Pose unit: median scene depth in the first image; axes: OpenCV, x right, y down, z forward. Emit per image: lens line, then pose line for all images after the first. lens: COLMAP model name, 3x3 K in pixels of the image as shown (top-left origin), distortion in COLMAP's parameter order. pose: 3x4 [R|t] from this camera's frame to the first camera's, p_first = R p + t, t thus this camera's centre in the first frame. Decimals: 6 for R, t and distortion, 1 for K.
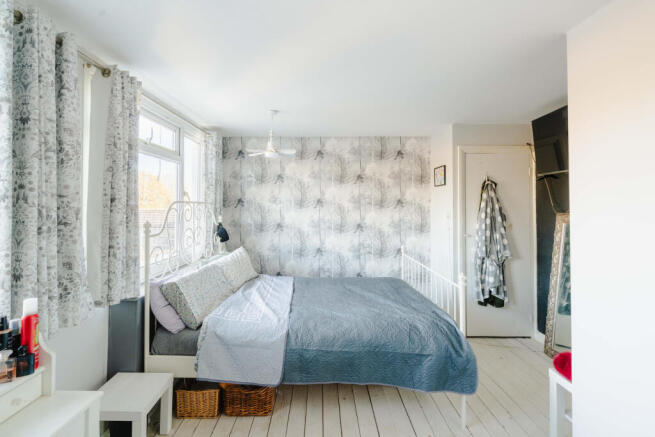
lens RADIAL K [[300.5, 0, 322.5], [0, 300.5, 199.0], [0, 0, 1]] dist [-0.009680, 0.001989]
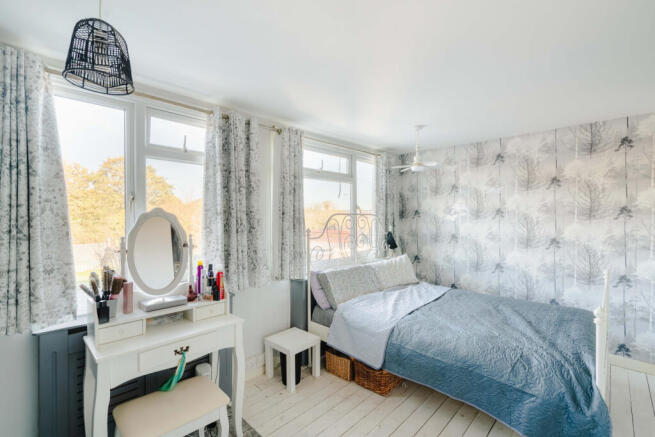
lens RADIAL K [[300.5, 0, 330.7], [0, 300.5, 218.2], [0, 0, 1]] dist [-0.009680, 0.001989]
pose [[0.732378, -0.001512, -0.680896, 0.470835], [0.020427, 0.999596, 0.019752, 0.000960], [0.680592, -0.028374, 0.732113, 0.021256]]
